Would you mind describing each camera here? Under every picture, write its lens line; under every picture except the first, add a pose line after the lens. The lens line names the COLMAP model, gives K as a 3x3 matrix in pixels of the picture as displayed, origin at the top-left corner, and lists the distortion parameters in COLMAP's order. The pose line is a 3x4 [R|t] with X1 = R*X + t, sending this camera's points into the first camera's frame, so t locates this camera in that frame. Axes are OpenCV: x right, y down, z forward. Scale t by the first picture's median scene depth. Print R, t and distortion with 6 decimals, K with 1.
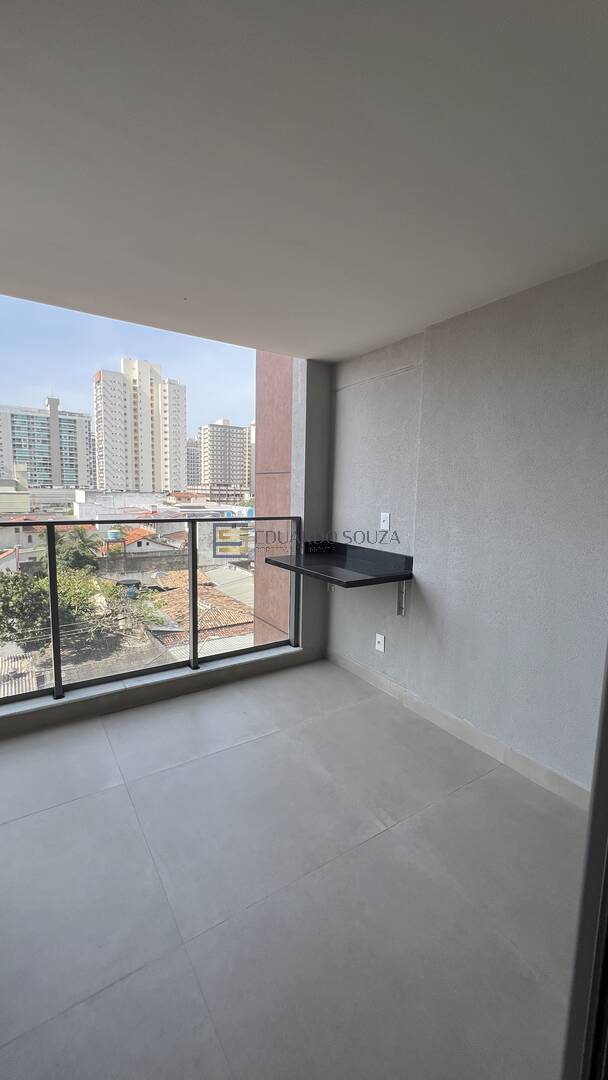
lens RADIAL K [[435.9, 0, 303.2], [0, 435.9, 540.4], [0, 0, 1]] dist [0.000523, 0.000019]
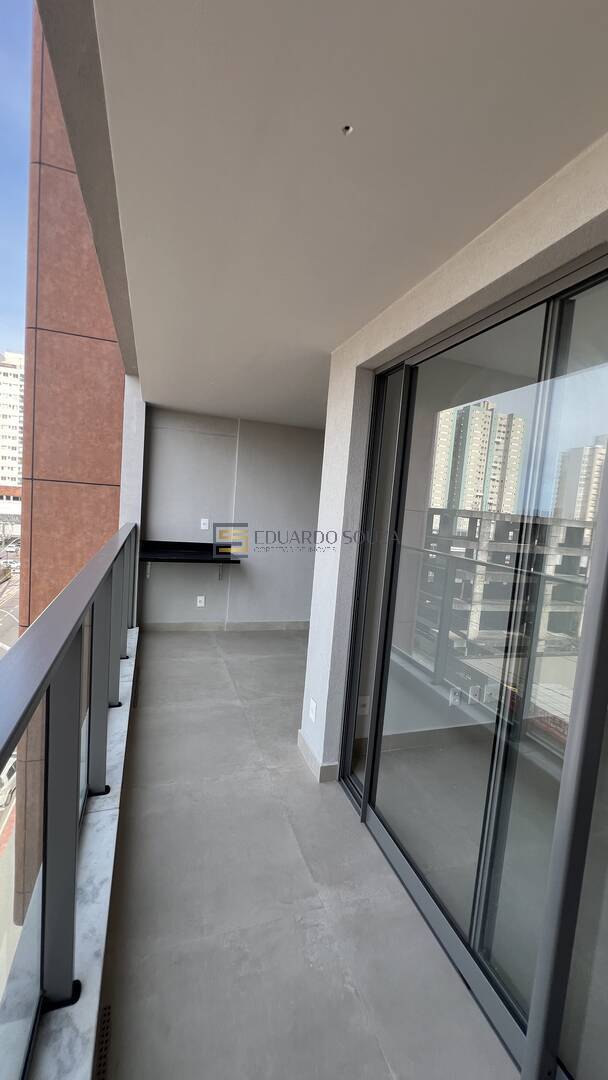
lens RADIAL K [[435.9, 0, 303.0], [0, 435.9, 540.7], [0, 0, 1]] dist [0.000523, 0.000019]
pose [[0.238979, -0.087383, 0.967085, -0.134761], [0.038915, 0.996004, 0.080379, -0.010520], [-0.970245, 0.018426, 0.241424, 0.027648]]
